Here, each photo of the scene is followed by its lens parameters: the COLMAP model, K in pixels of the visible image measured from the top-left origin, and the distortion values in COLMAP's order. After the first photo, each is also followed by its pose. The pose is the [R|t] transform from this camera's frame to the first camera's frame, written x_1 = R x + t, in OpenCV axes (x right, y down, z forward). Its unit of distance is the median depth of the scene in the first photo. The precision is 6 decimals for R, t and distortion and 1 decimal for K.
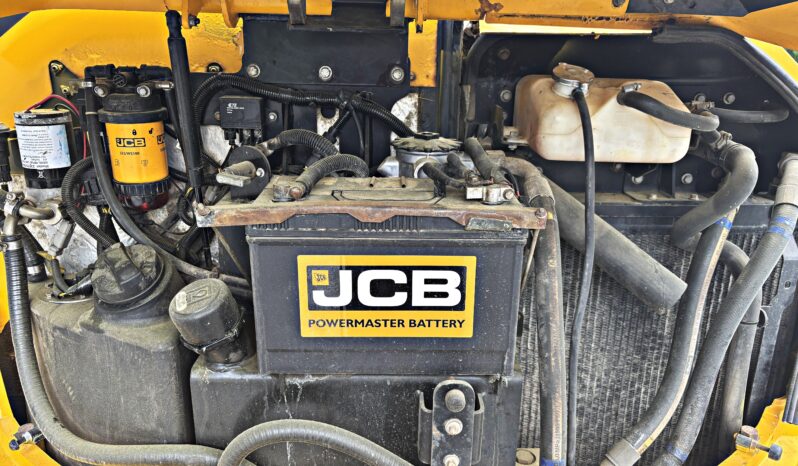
lens RADIAL K [[602.6, 0, 400.4], [0, 602.6, 234.0], [0, 0, 1]] dist [0.048081, -0.052098]
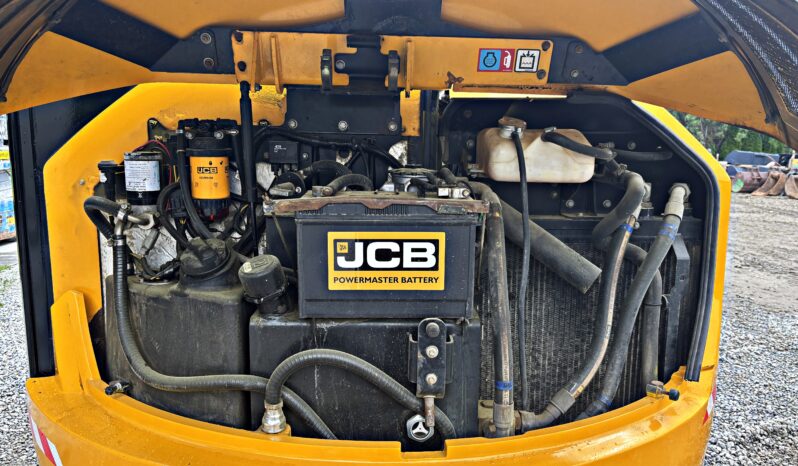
lens RADIAL K [[602.6, 0, 398.4], [0, 602.6, 234.6], [0, 0, 1]] dist [0.048081, -0.052098]
pose [[0.999984, -0.003498, 0.004386, 0.000908], [0.004090, 0.989683, -0.143218, 0.203867], [-0.003839, 0.143234, 0.989681, -0.393656]]
